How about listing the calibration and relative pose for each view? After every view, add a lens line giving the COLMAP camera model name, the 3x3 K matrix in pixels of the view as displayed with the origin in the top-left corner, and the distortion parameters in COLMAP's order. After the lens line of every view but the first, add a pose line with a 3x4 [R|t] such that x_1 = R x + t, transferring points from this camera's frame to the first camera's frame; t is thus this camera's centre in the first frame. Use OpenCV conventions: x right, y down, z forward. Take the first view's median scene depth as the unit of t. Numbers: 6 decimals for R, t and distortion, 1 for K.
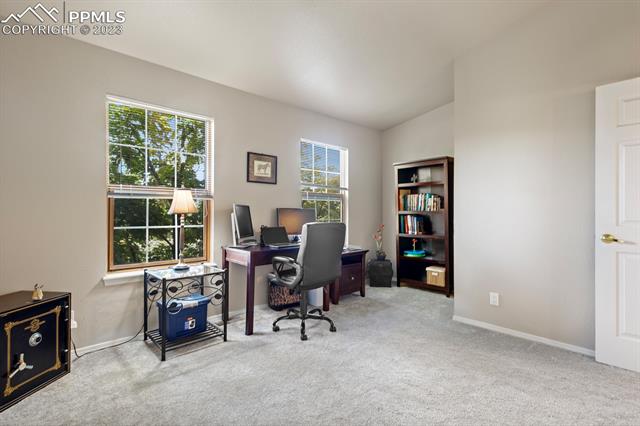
lens RADIAL K [[296.3, 0, 319.5], [0, 296.3, 212.2], [0, 0, 1]] dist [0.005390, -0.000024]
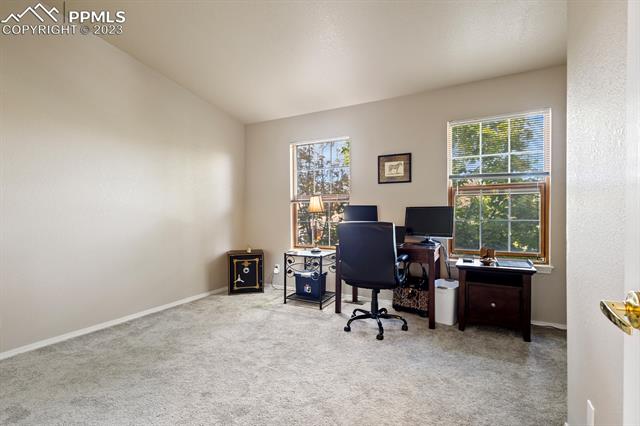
lens RADIAL K [[296.3, 0, 319.7], [0, 296.3, 214.9], [0, 0, 1]] dist [0.005390, -0.000024]
pose [[0.338289, 0.007135, -0.941015, 0.711410], [0.007602, 0.999918, 0.010314, -0.000153], [0.941012, -0.010643, 0.338207, 0.427380]]
